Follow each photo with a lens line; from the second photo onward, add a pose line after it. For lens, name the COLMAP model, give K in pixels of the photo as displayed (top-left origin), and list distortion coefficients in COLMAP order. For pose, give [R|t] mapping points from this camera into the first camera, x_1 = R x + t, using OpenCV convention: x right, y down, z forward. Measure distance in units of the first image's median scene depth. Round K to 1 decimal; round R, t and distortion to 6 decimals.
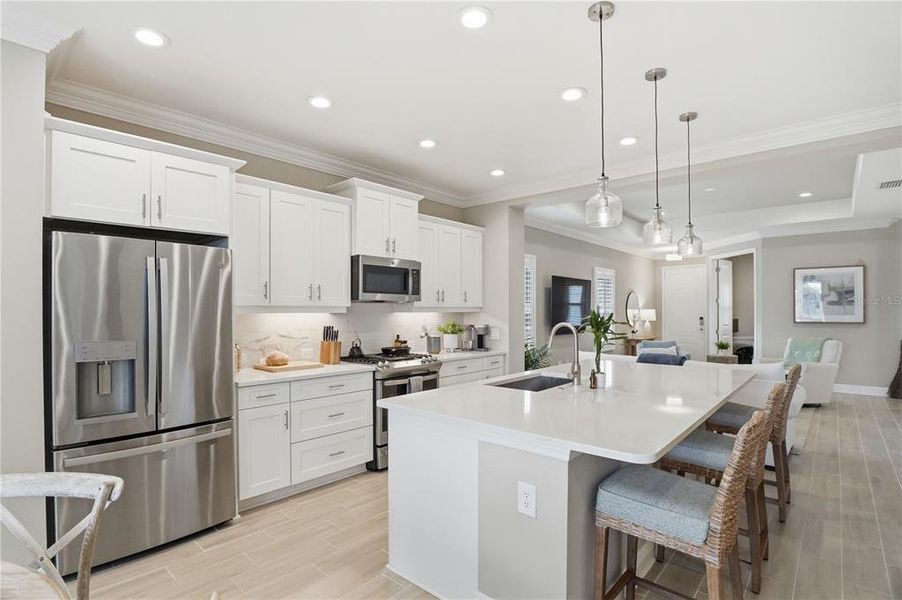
lens RADIAL K [[446.8, 0, 452.5], [0, 446.8, 305.6], [0, 0, 1]] dist [-0.033443, 0.000459]
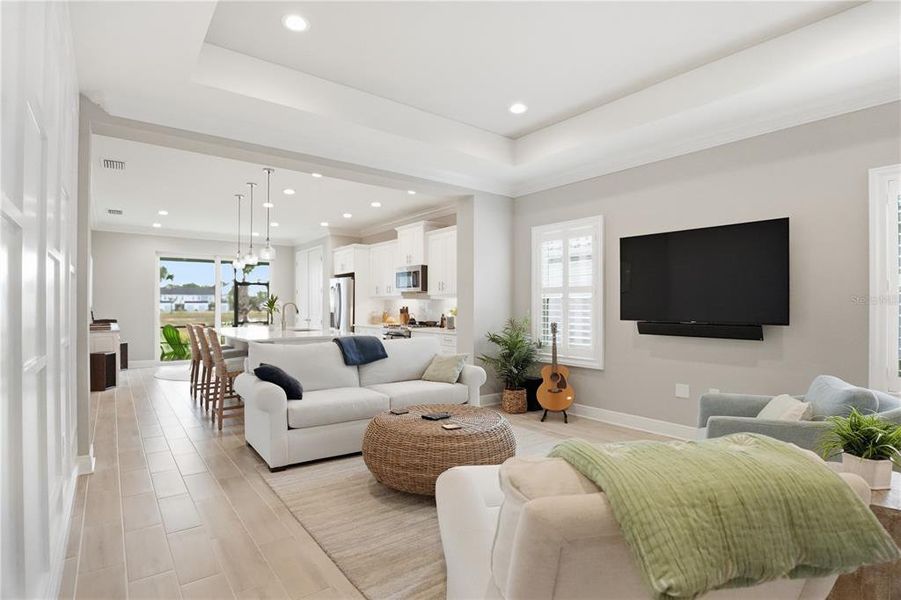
lens RADIAL K [[455.1, 0, 454.2], [0, 455.1, 312.5], [0, 0, 1]] dist [-0.030986, 0.000655]
pose [[-0.185952, 0.008360, -0.982523, 1.839494], [0.004091, 0.999962, 0.007735, 0.066632], [0.982550, -0.002581, -0.185979, 1.796891]]
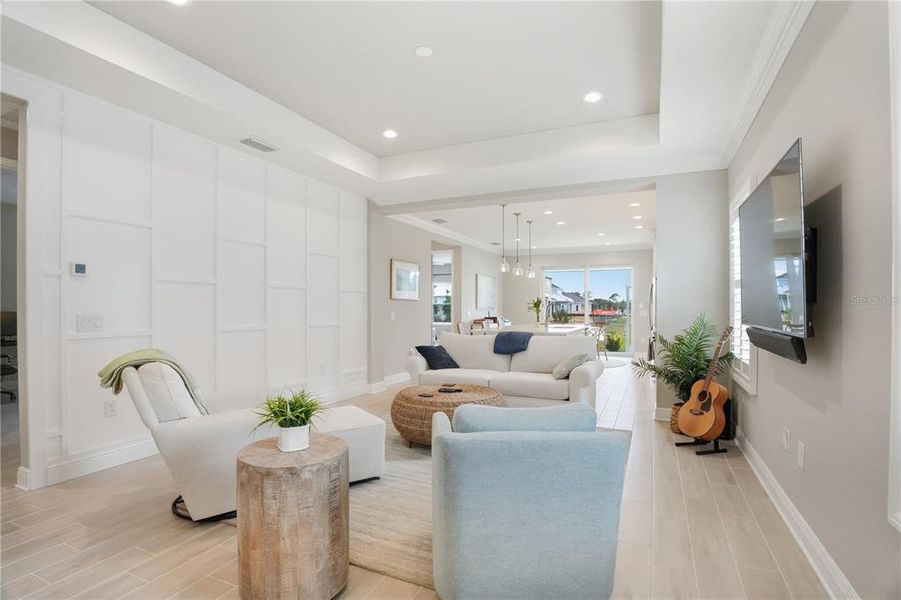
lens RADIAL K [[463.8, 0, 452.9], [0, 463.8, 310.7], [0, 0, 1]] dist [-0.072881, 0.000125]
pose [[-0.951774, 0.001239, -0.306799, 1.317599], [0.002687, 0.999987, -0.004298, 0.077899], [0.306790, -0.004915, -0.951765, 2.755243]]
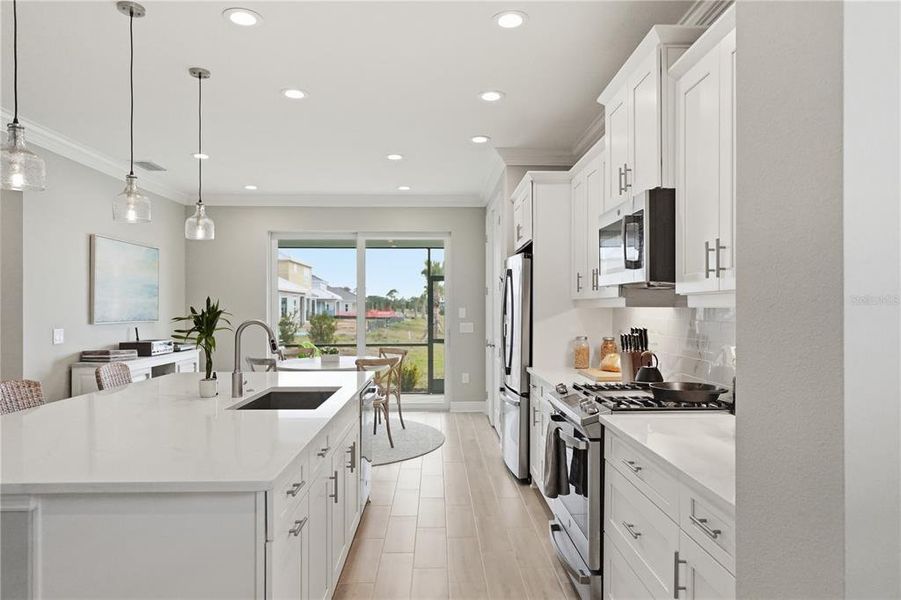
lens RADIAL K [[585.3, 0, 450.6], [0, 585.3, 305.3], [0, 0, 1]] dist [0.003437, 0.001813]
pose [[-0.731584, -0.005617, -0.681729, 0.577787], [0.002748, 0.999934, -0.011188, 0.024490], [0.681746, -0.010058, -0.731520, 1.644313]]
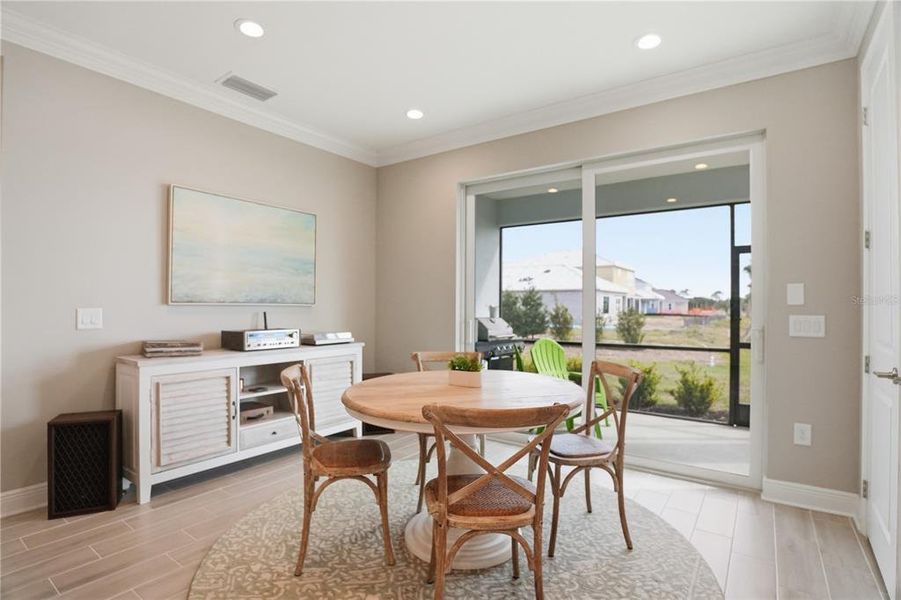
lens RADIAL K [[446.4, 0, 452.0], [0, 446.4, 305.6], [0, 0, 1]] dist [-0.033443, 0.000459]
pose [[-0.994181, -0.008458, -0.107394, -0.259200], [-0.007541, 0.999932, -0.008941, 0.060074], [0.107462, -0.008079, -0.994176, 0.776910]]
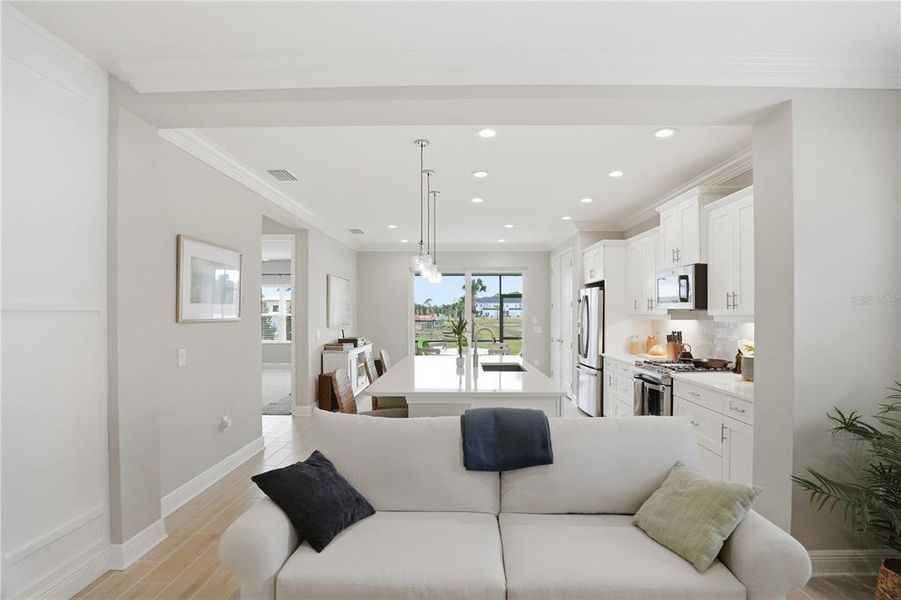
lens RADIAL K [[455.1, 0, 454.2], [0, 455.1, 312.5], [0, 0, 1]] dist [-0.030986, 0.000655]
pose [[-0.755518, -0.001861, -0.655125, 1.116675], [0.003669, 0.999968, -0.007073, 0.002746], [0.655117, -0.007747, -0.755487, 1.748434]]
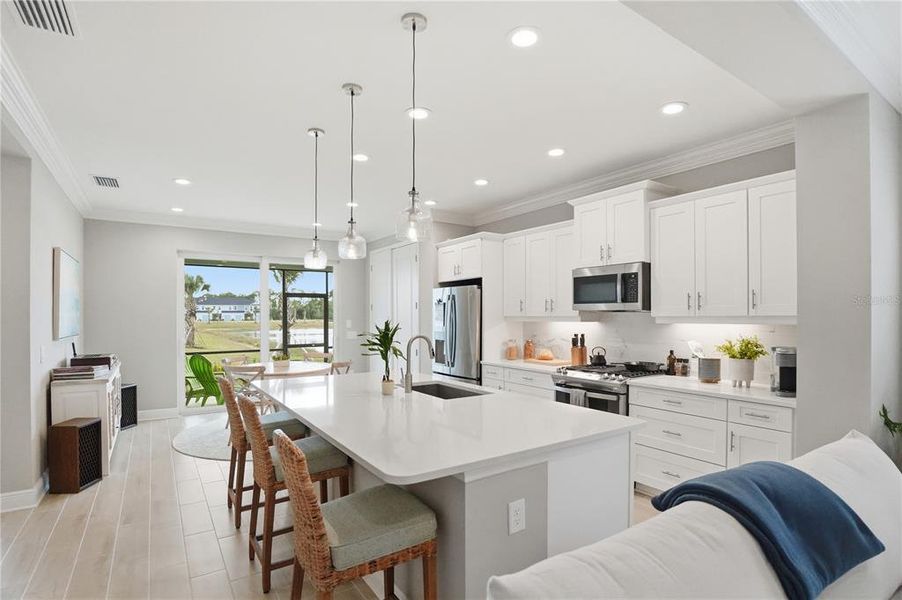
lens RADIAL K [[455.6, 0, 454.7], [0, 455.6, 312.5], [0, 0, 1]] dist [-0.030986, 0.000655]
pose [[-0.246800, -0.008506, -0.969029, 1.063121], [0.007795, 0.999912, -0.010762, 0.002237], [0.969035, -0.010210, -0.246712, 1.118702]]
